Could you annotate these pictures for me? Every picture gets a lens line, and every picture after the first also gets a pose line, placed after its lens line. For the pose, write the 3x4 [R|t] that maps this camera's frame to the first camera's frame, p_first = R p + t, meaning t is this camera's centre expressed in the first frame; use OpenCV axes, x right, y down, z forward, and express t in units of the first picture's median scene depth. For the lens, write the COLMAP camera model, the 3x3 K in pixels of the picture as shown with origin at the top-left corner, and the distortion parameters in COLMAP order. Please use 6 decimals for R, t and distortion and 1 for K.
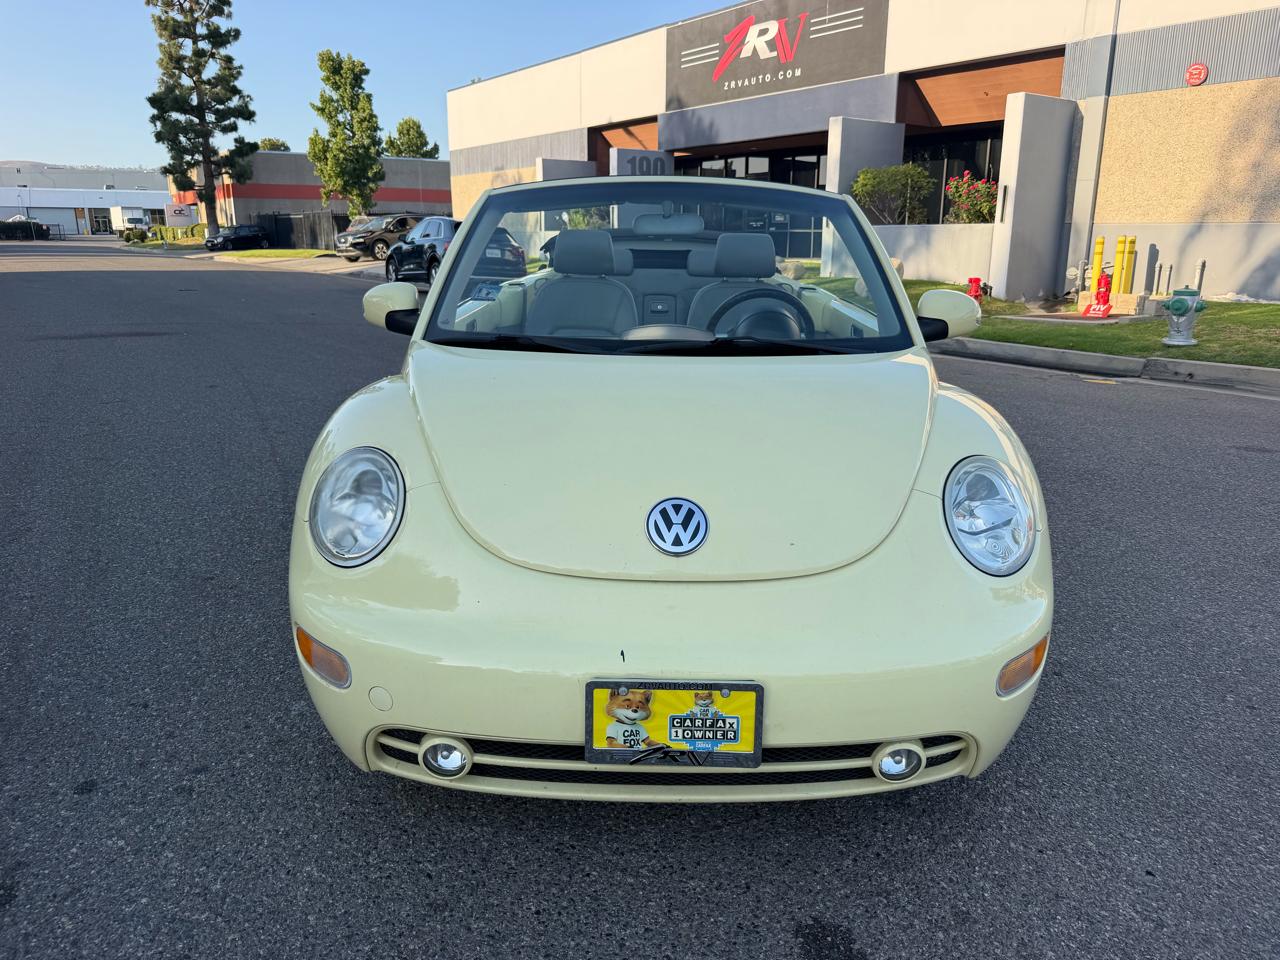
lens RADIAL K [[931.3, 0, 640.0], [0, 931.3, 480.0], [0, 0, 1]] dist [0.032942, -0.073378]
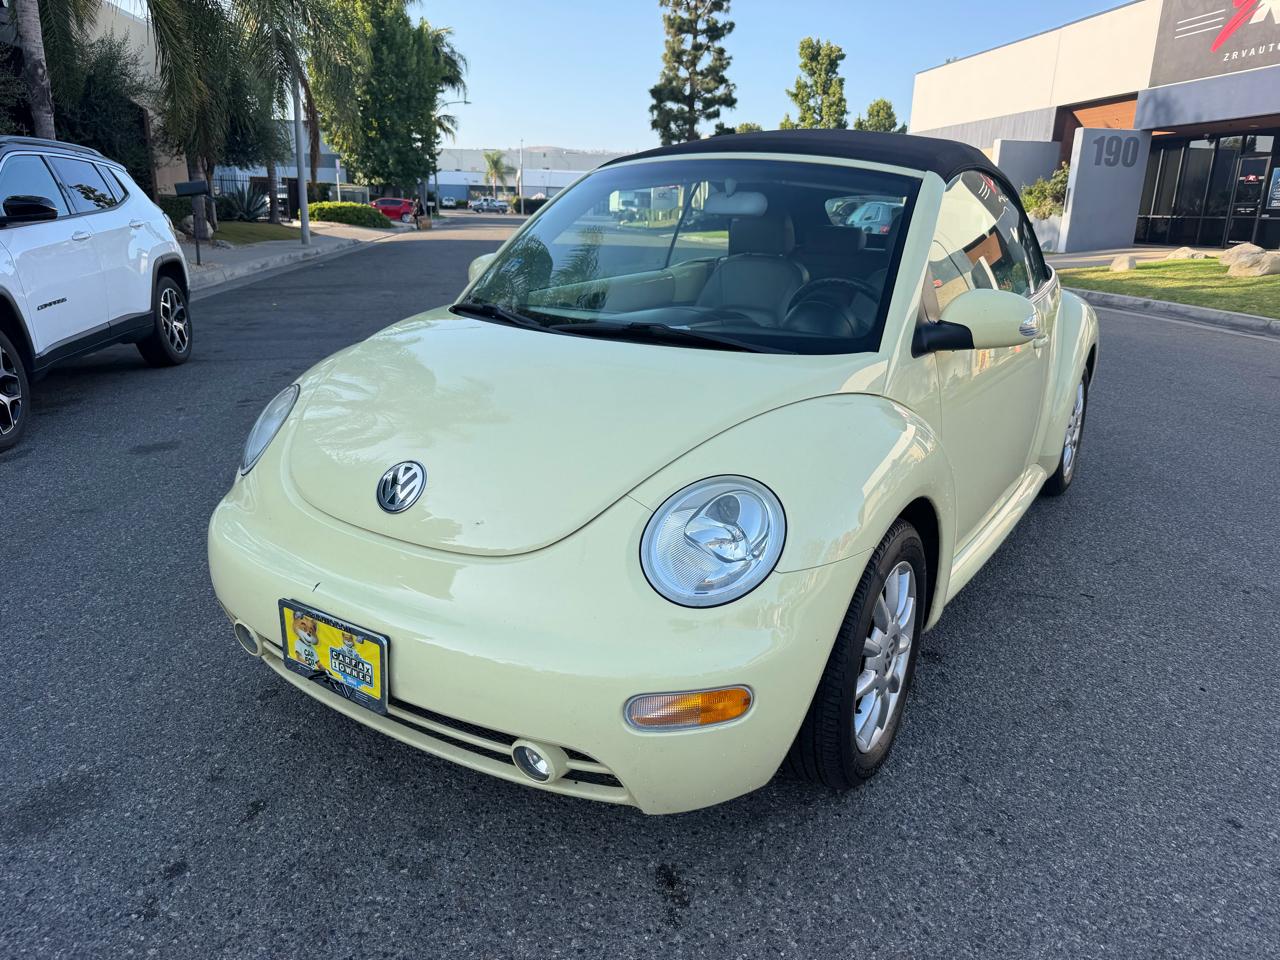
lens RADIAL K [[927.2, 0, 642.9], [0, 927.2, 496.0], [0, 0, 1]] dist [-0.028921, 0.001037]
pose [[0.848174, 0.178336, -0.498796, 0.113879], [-0.160205, 0.983889, 0.079352, -0.009676], [0.504911, 0.012605, 0.863079, 0.030061]]
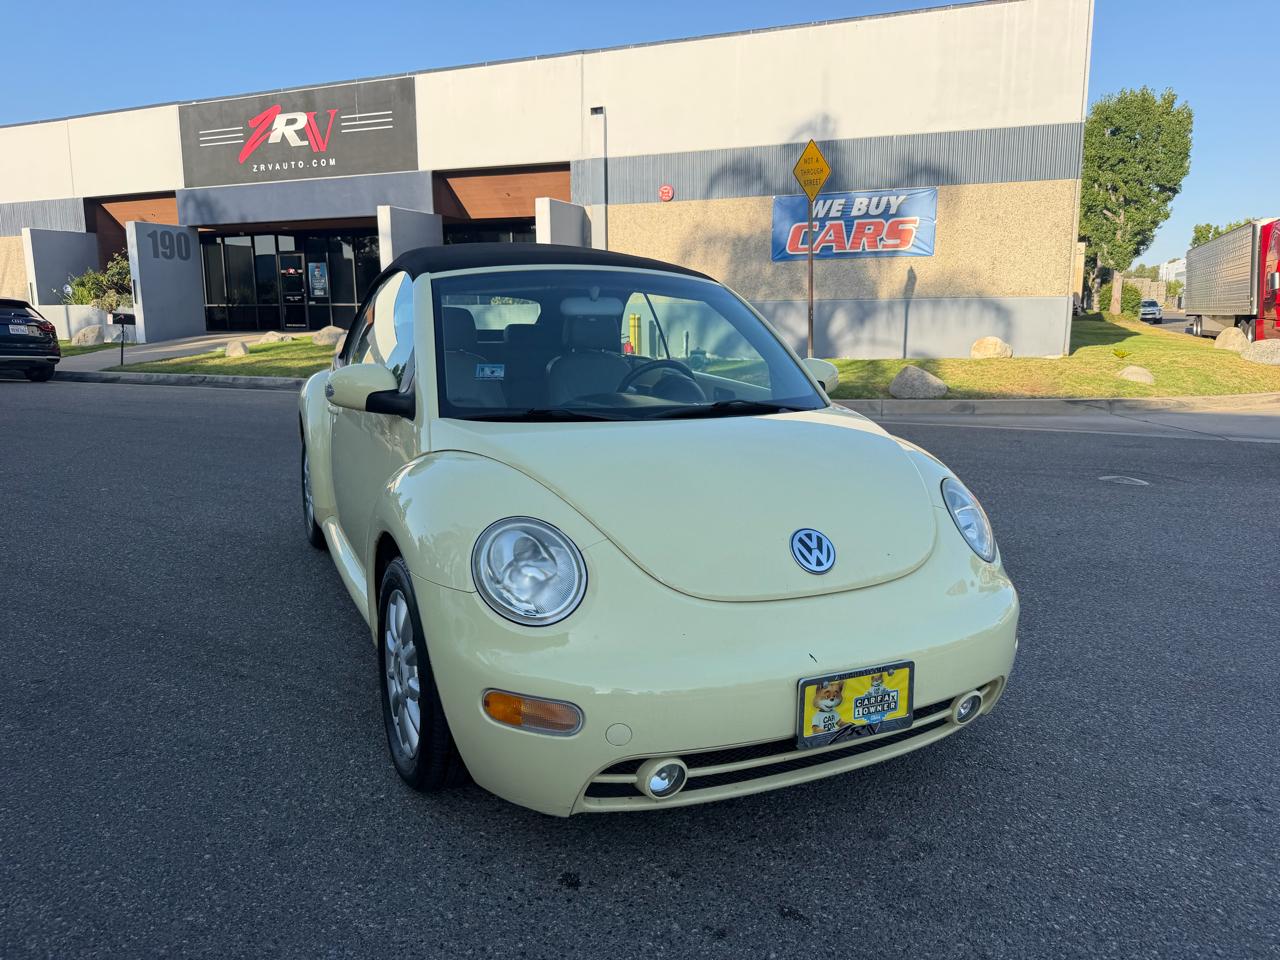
lens RADIAL K [[895.6, 0, 649.3], [0, 895.6, 480.5], [0, 0, 1]] dist [0.062866, -0.101543]
pose [[0.892191, -0.075399, 0.445321, -0.095612], [0.109297, 0.992705, -0.050896, -0.000931], [-0.438235, 0.094081, 0.893923, 0.001305]]
